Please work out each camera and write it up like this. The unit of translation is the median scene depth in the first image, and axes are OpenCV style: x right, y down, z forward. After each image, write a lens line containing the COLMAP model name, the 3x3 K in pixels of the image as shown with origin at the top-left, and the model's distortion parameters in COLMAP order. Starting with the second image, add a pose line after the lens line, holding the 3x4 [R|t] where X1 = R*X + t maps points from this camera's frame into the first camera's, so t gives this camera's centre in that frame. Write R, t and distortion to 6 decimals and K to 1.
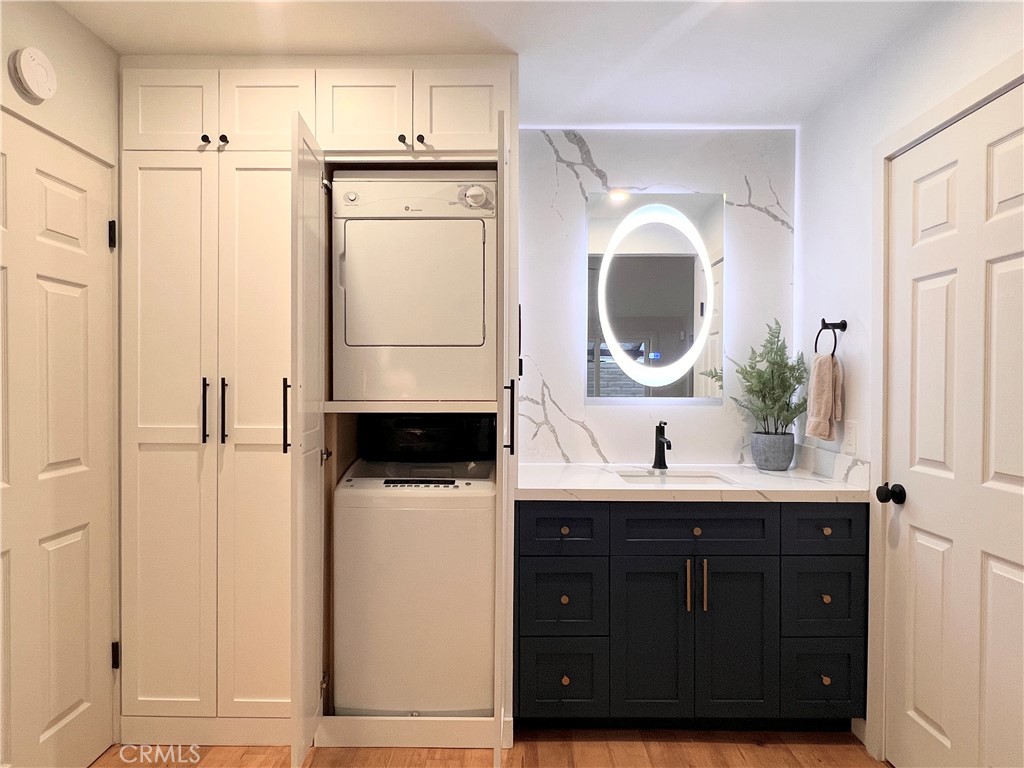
lens RADIAL K [[607.1, 0, 506.0], [0, 607.1, 389.3], [0, 0, 1]] dist [-0.004712, 0.001009]
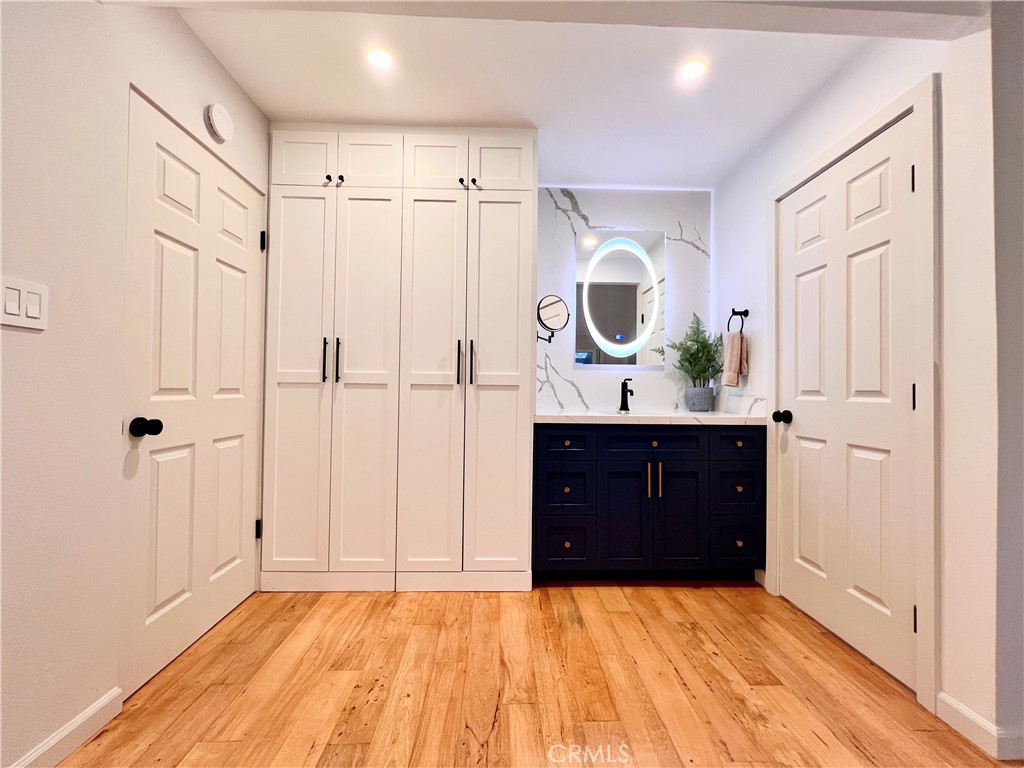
lens RADIAL K [[410.2, 0, 509.2], [0, 410.2, 384.6], [0, 0, 1]] dist [-0.005475, 0.001486]
pose [[0.999381, 0.007566, 0.034344, -0.081537], [-0.006679, 0.999643, -0.025851, 0.115271], [-0.034528, 0.025606, 0.999076, -0.006591]]
